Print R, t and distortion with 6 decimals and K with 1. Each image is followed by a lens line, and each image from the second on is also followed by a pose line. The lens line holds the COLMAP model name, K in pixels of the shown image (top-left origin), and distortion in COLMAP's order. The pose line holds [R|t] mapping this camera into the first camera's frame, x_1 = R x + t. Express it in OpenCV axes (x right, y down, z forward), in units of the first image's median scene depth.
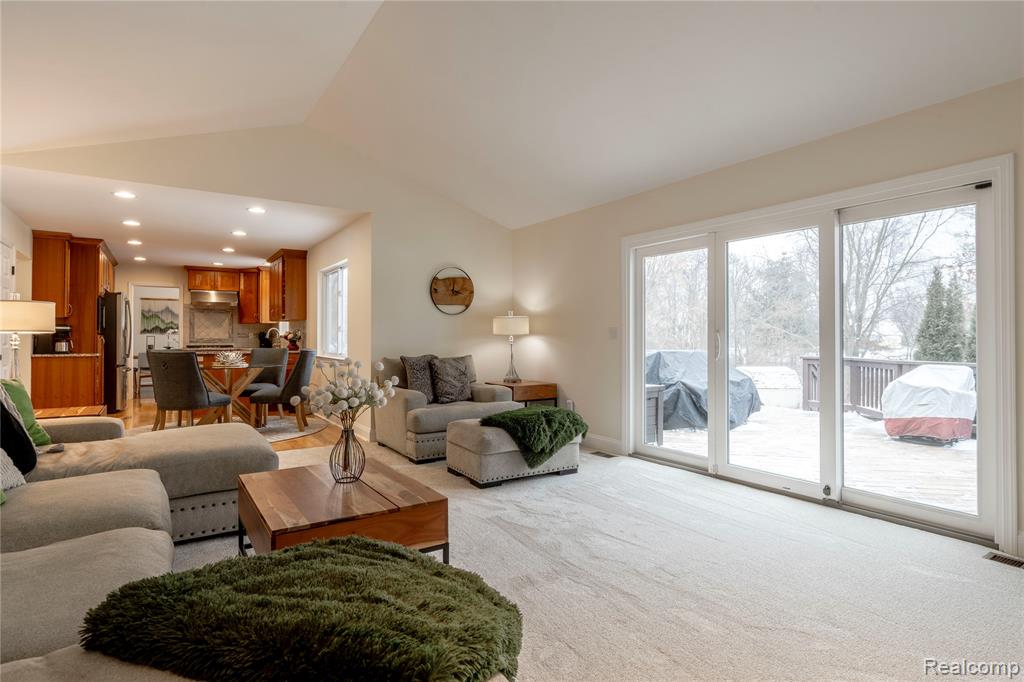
lens RADIAL K [[538.3, 0, 536.2], [0, 538.3, 333.2], [0, 0, 1]] dist [-0.011774, 0.002601]
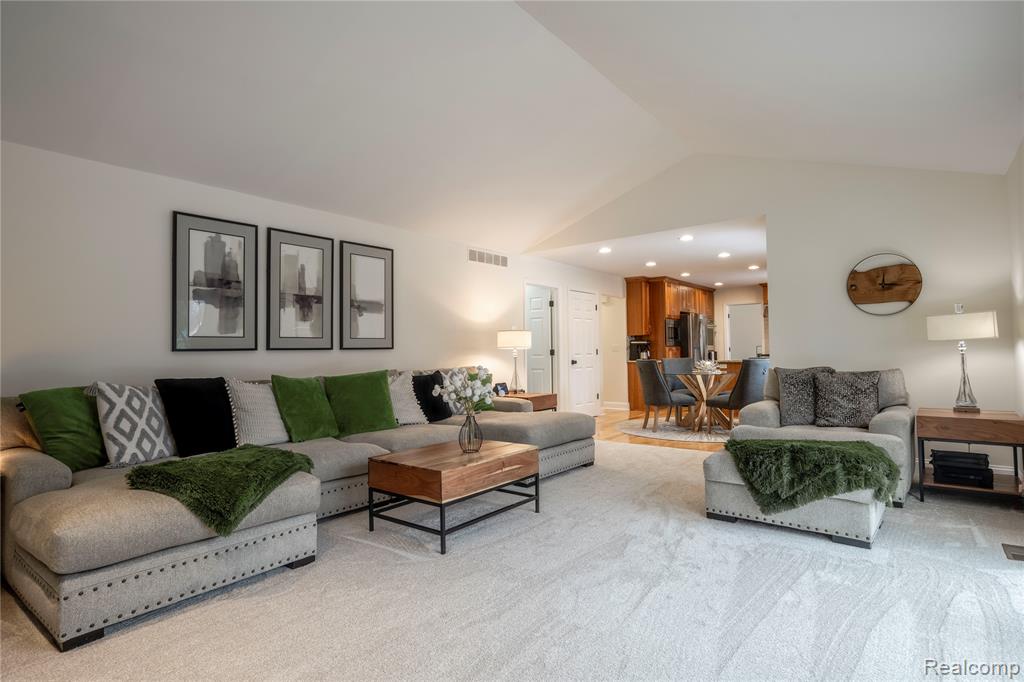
lens RADIAL K [[538.3, 0, 521.8], [0, 538.3, 335.9], [0, 0, 1]] dist [-0.011774, 0.002601]
pose [[0.285723, -0.031327, -0.957800, 0.614554], [0.023463, 0.999395, -0.025688, 0.003076], [0.958025, -0.015134, 0.286285, 0.415850]]
